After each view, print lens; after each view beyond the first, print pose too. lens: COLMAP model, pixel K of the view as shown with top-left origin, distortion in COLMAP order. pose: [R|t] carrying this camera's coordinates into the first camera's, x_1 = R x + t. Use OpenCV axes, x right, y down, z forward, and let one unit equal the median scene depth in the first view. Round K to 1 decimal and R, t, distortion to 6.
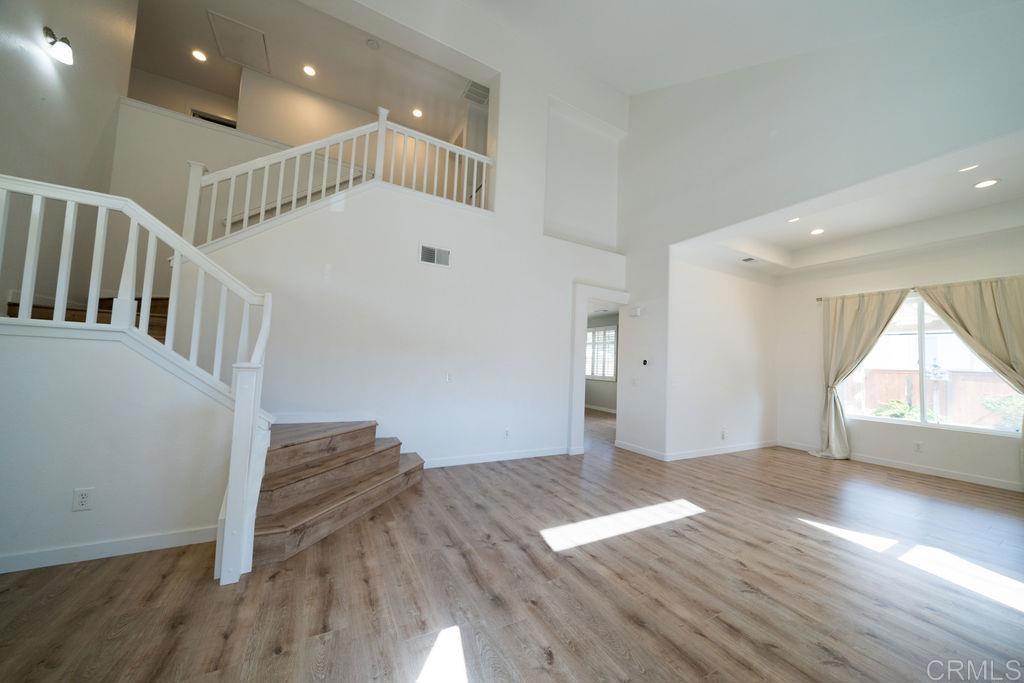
lens RADIAL K [[347.7, 0, 512.0], [0, 347.7, 341.5], [0, 0, 1]] dist [-0.003756, -0.000002]
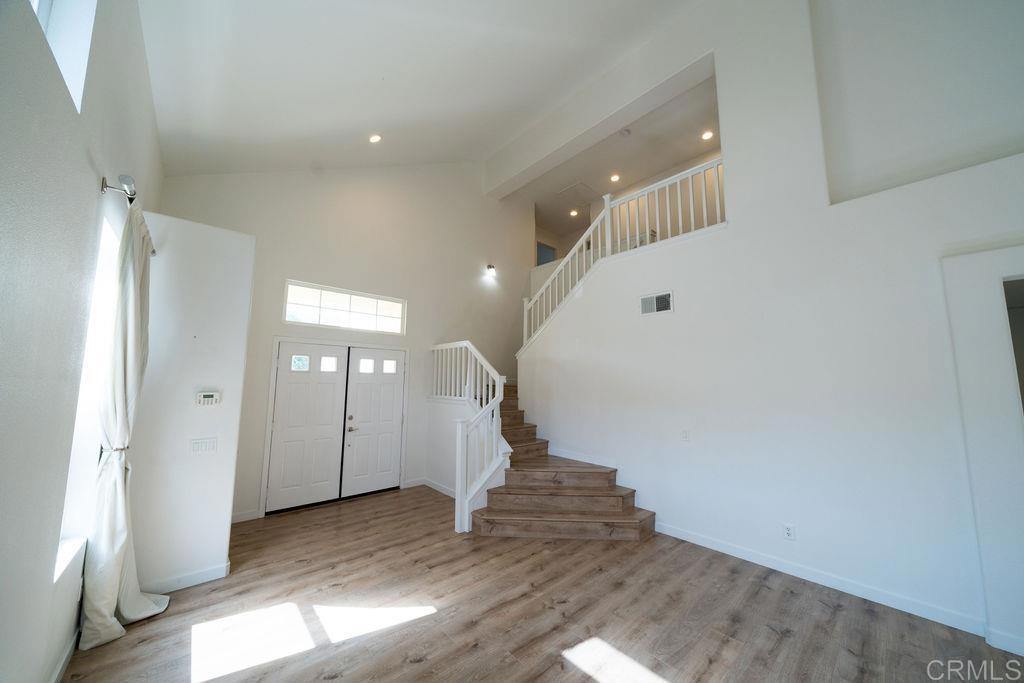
lens RADIAL K [[347.7, 0, 512.0], [0, 347.7, 341.5], [0, 0, 1]] dist [-0.003756, -0.000002]
pose [[0.237984, -0.152615, -0.959204, 0.870988], [0.063807, 0.987901, -0.141350, -0.051079], [0.969171, -0.027565, 0.244842, 0.553725]]
